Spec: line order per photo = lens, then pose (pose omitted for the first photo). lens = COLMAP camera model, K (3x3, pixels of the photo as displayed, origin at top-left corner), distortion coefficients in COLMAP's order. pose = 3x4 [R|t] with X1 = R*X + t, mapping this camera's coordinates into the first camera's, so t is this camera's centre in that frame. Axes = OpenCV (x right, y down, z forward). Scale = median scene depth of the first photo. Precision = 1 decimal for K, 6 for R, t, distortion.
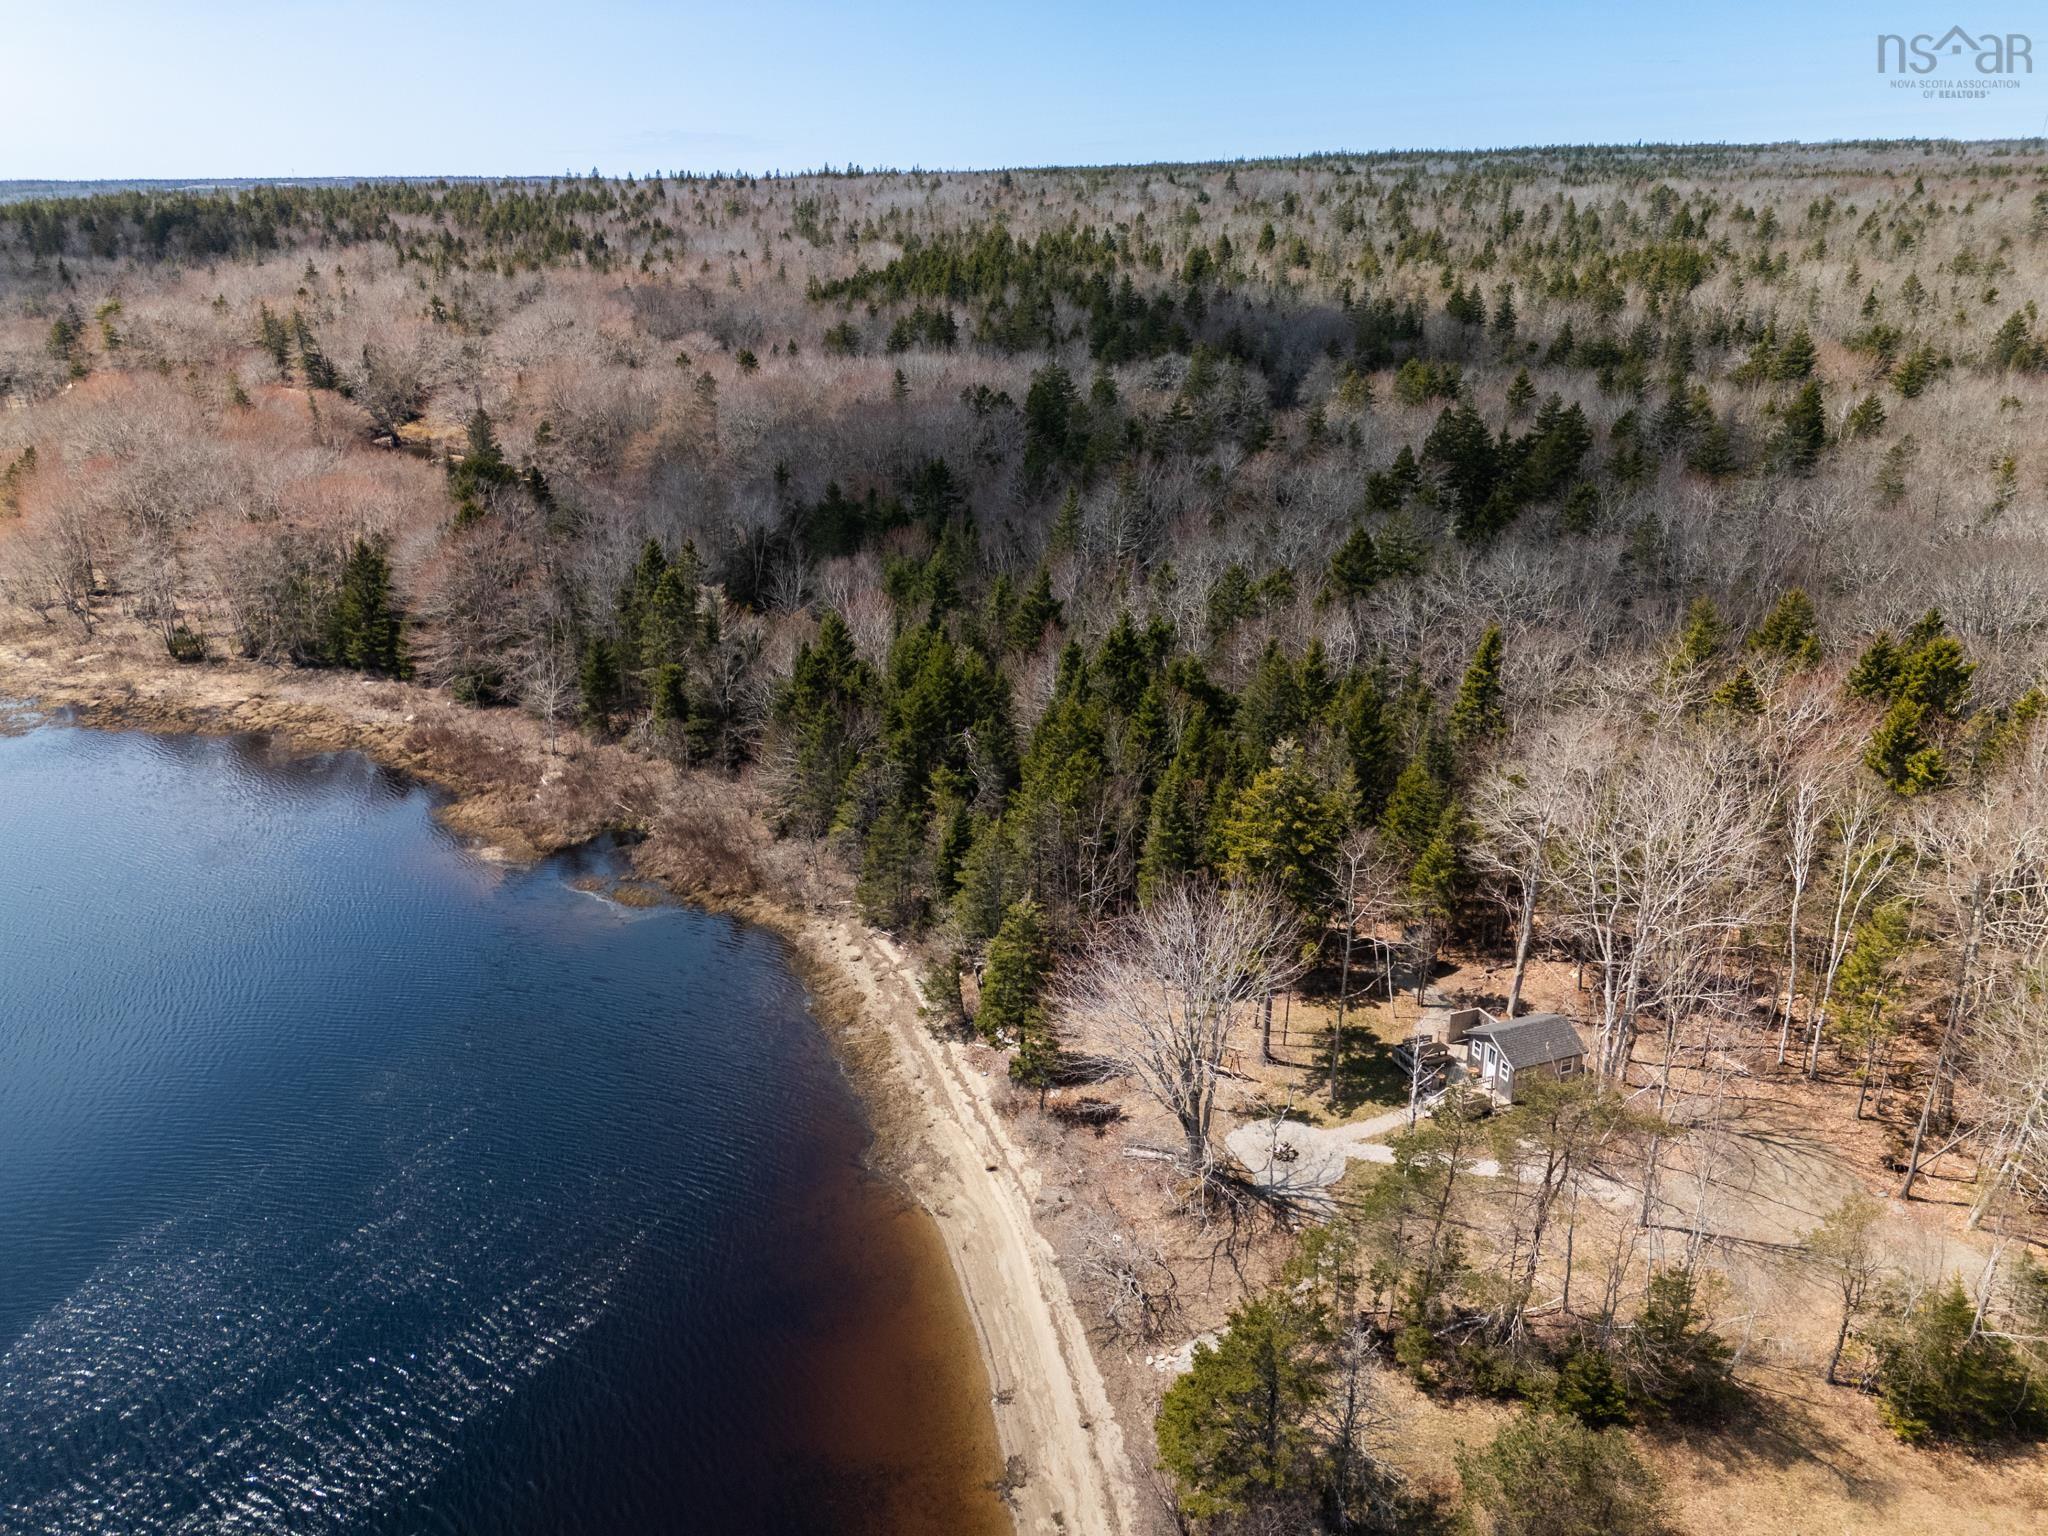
lens RADIAL K [[1498.2, 0, 1024.0], [0, 1498.2, 768.0], [0, 0, 1]] dist [0.075880, -0.060695]
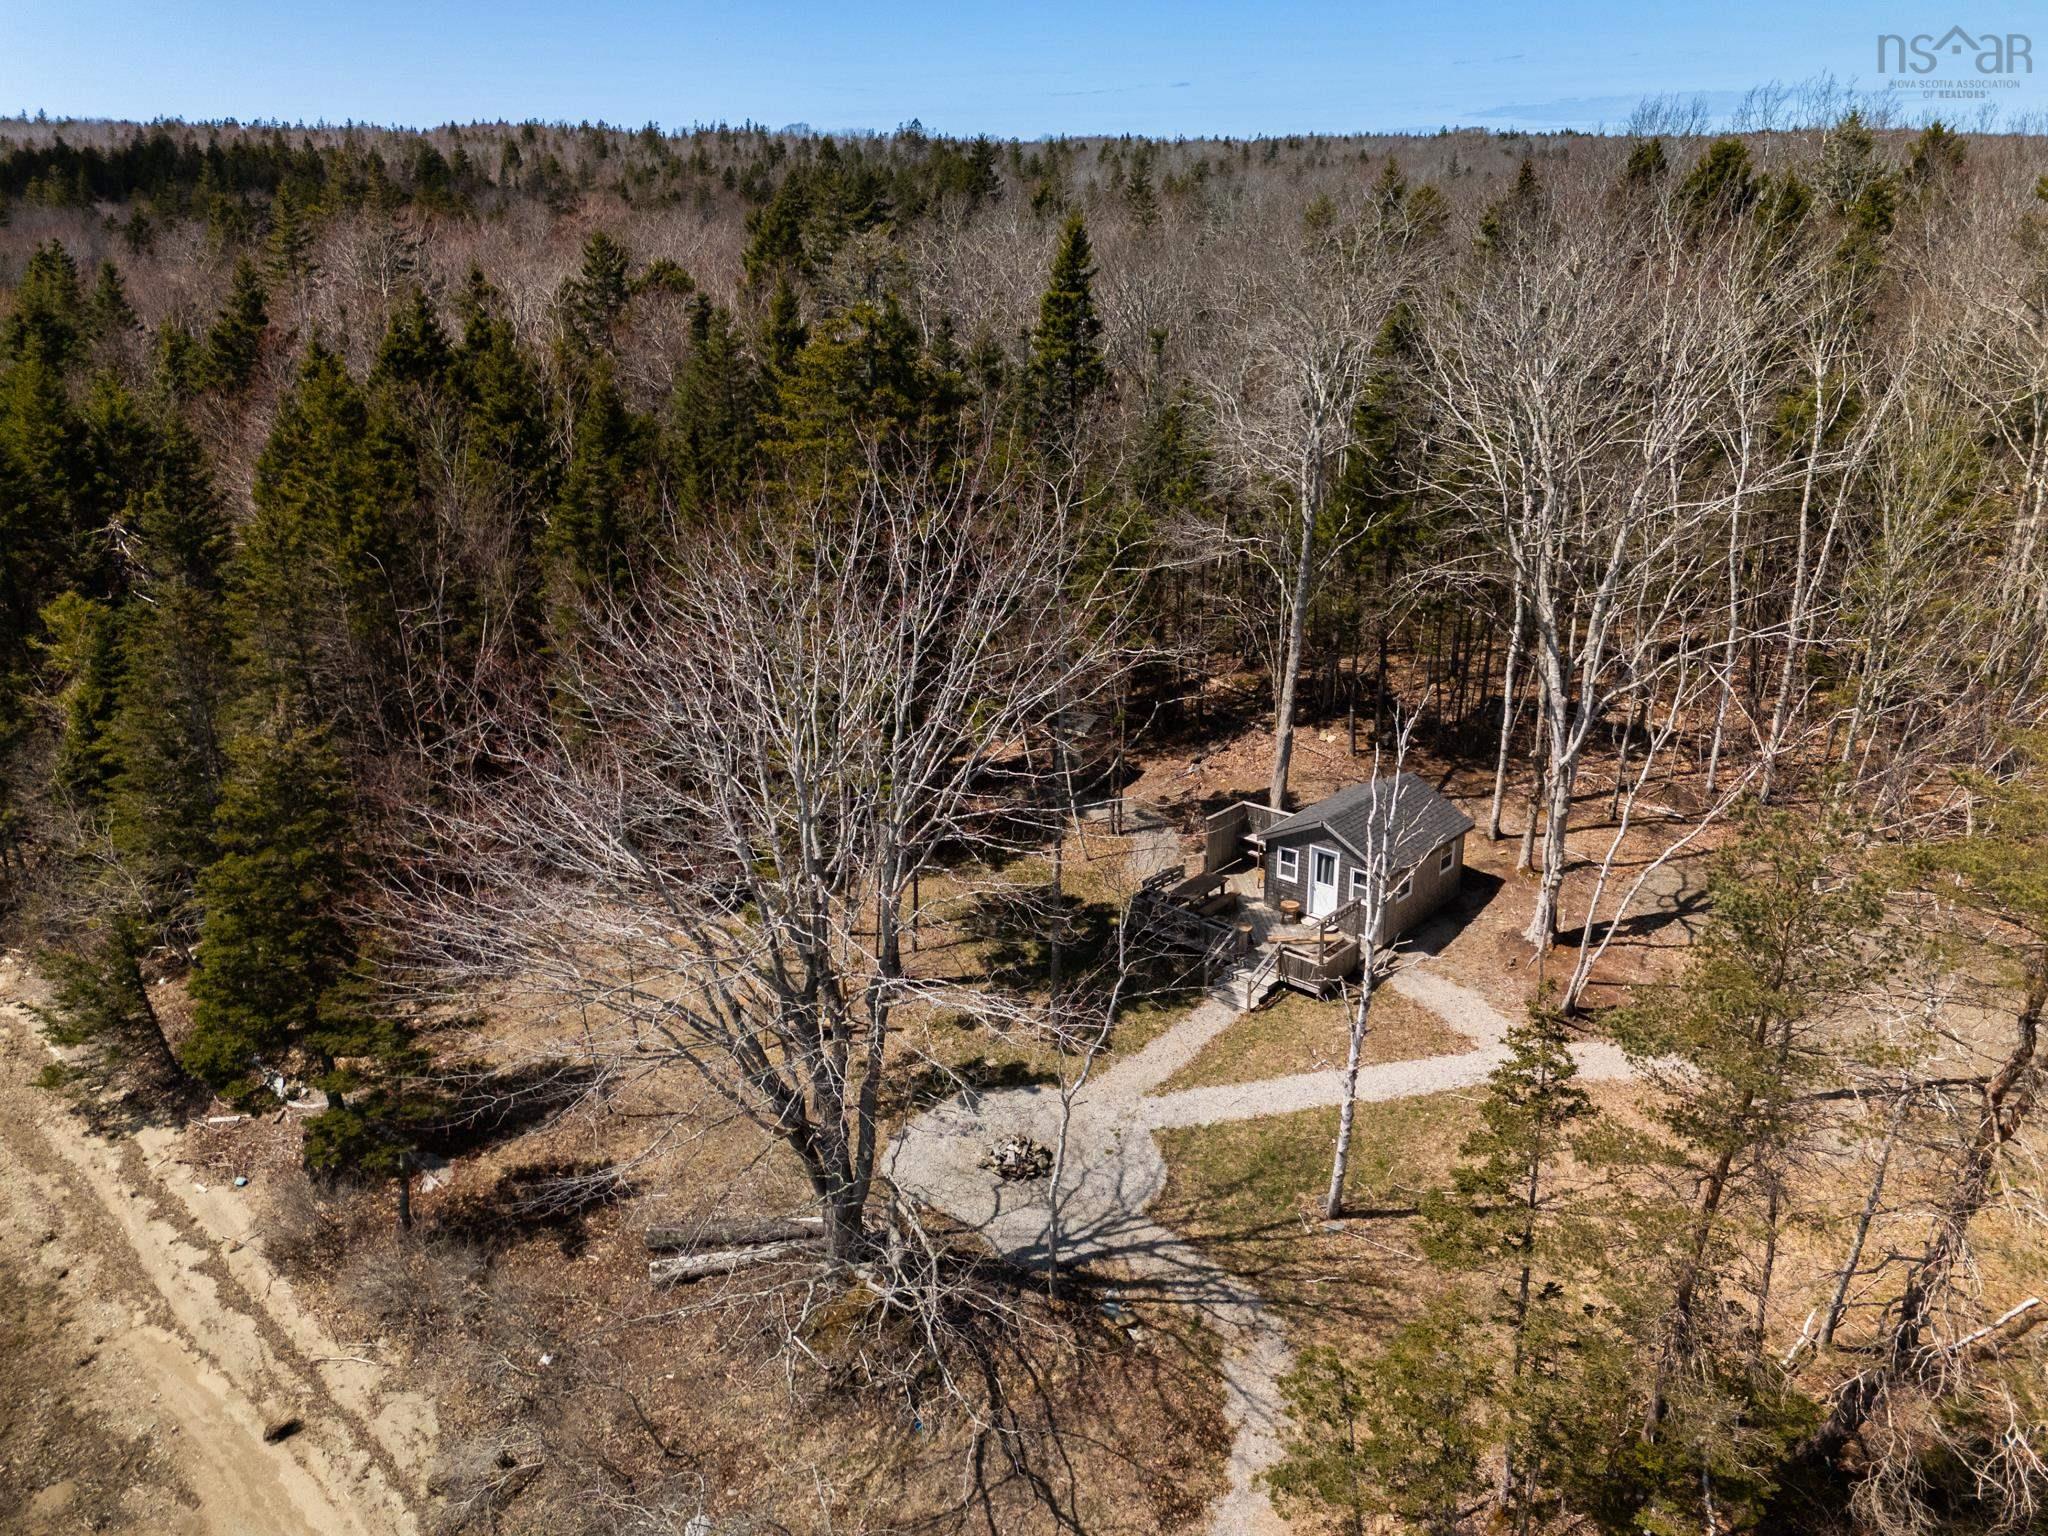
lens RADIAL K [[1481.6, 0, 1024.0], [0, 1481.6, 768.0], [0, 0, 1]] dist [0.052521, -0.040152]
pose [[0.891239, -0.155574, 0.426016, 0.007337], [0.161634, 0.986602, 0.022148, 0.123729], [-0.423754, 0.049120, 0.904445, 0.562224]]
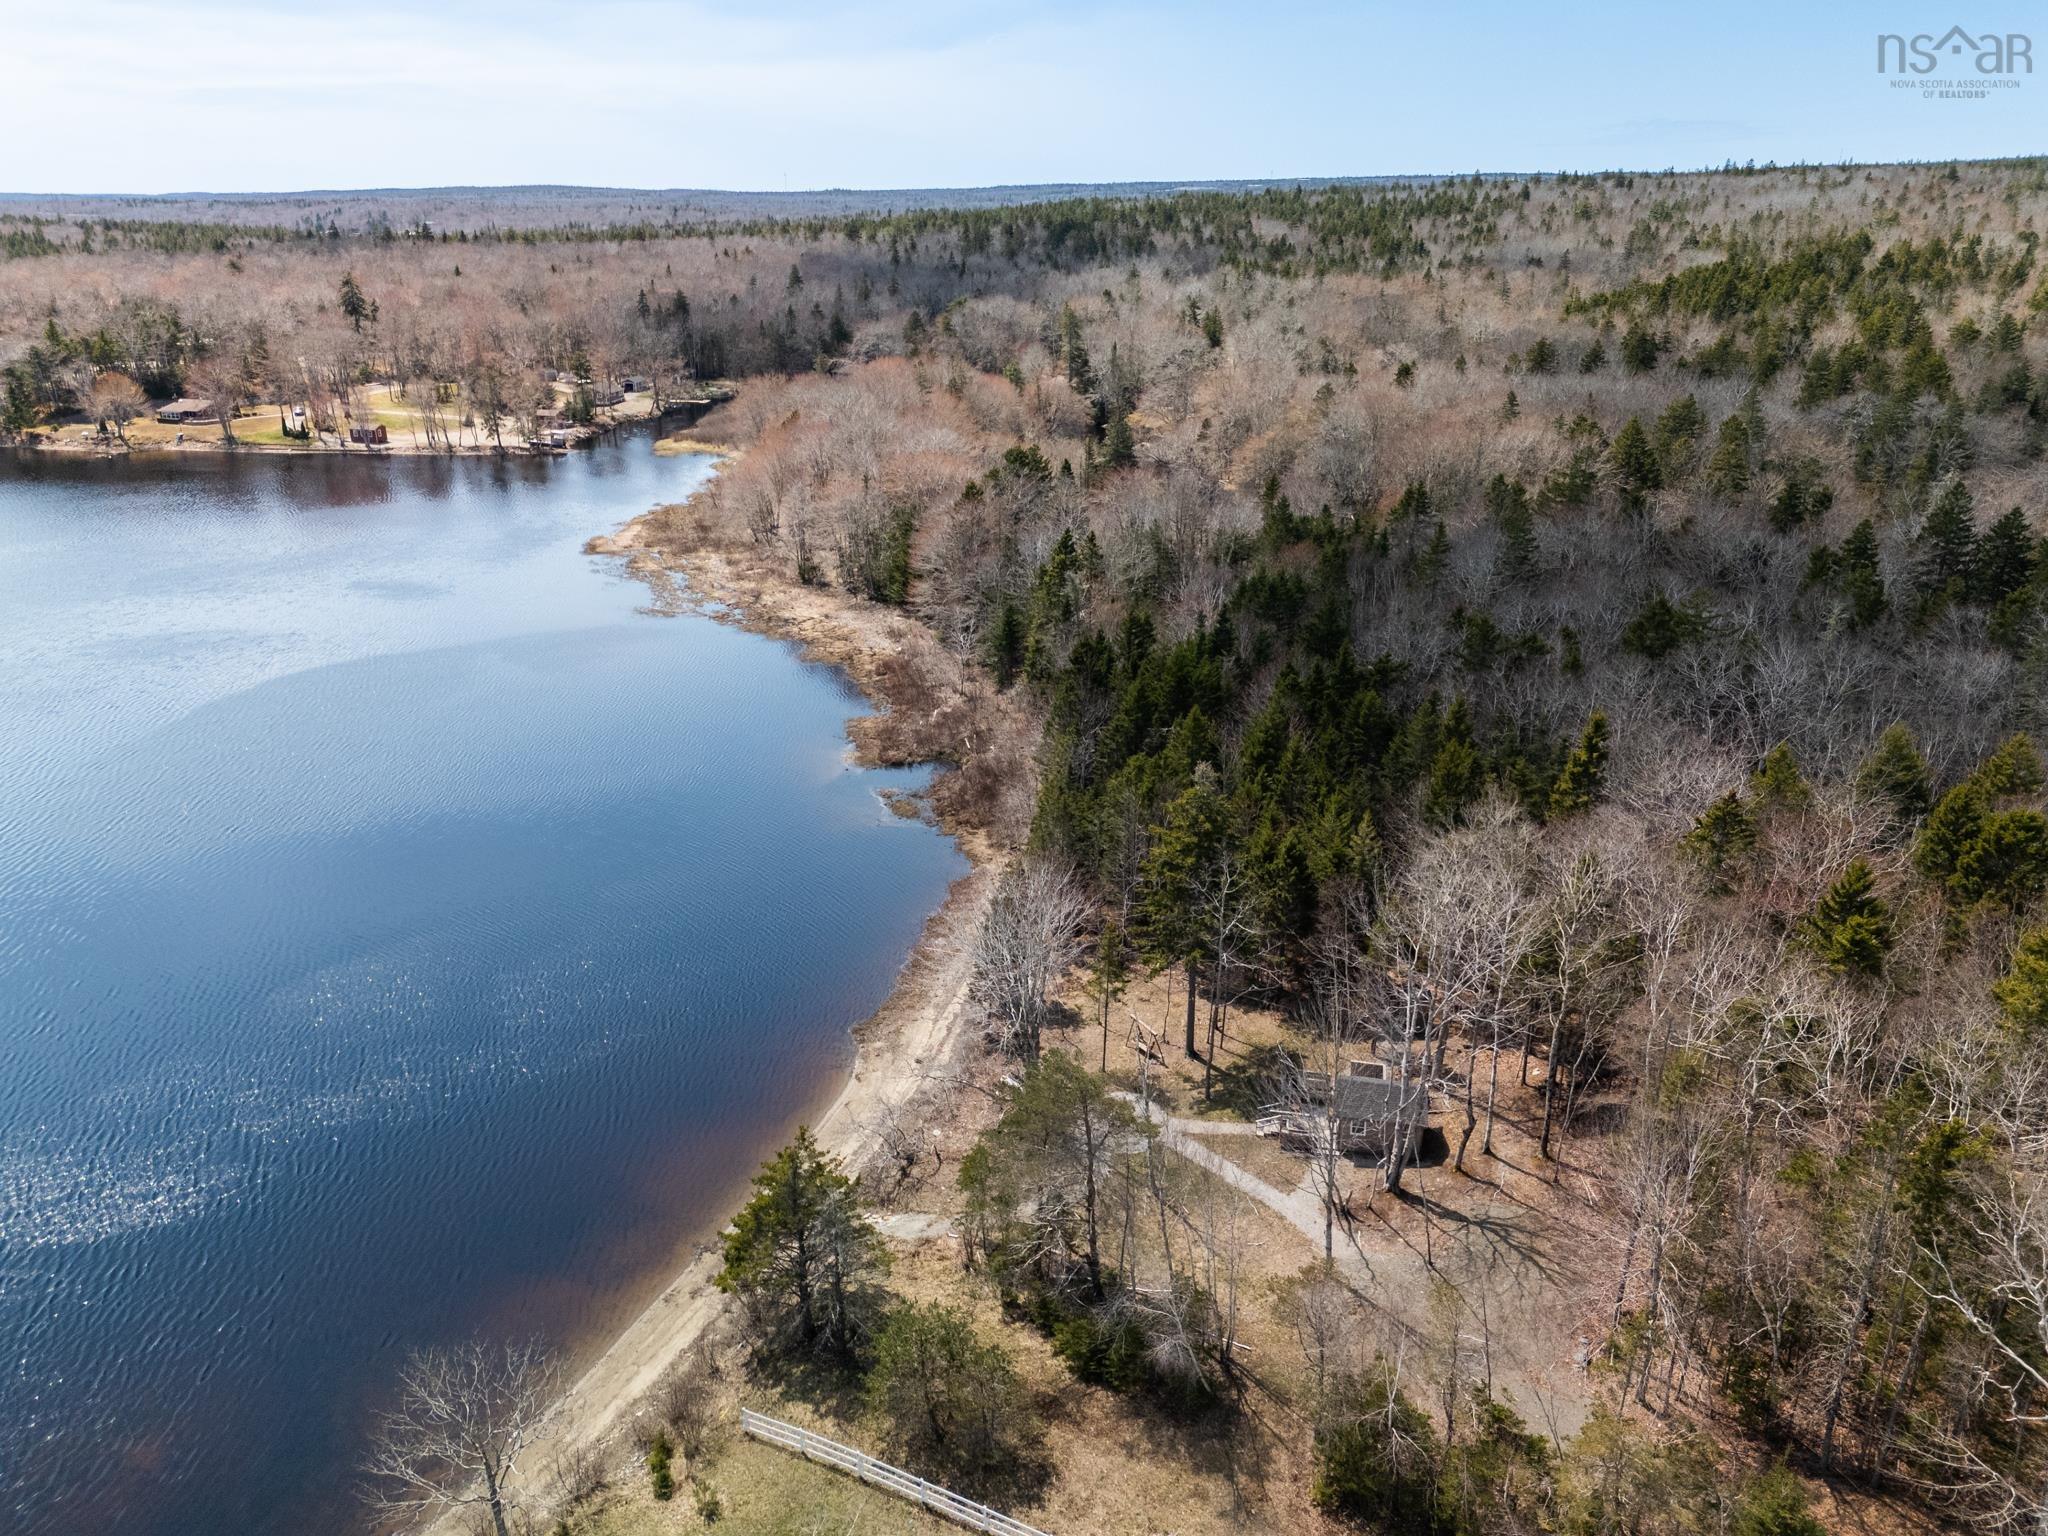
lens RADIAL K [[1498.2, 0, 1024.0], [0, 1498.2, 768.0], [0, 0, 1]] dist [0.075880, -0.060695]
pose [[0.839282, 0.196634, -0.506893, 0.571709], [-0.195087, 0.979139, 0.056815, -0.047588], [0.507491, 0.051204, 0.860134, -0.011724]]
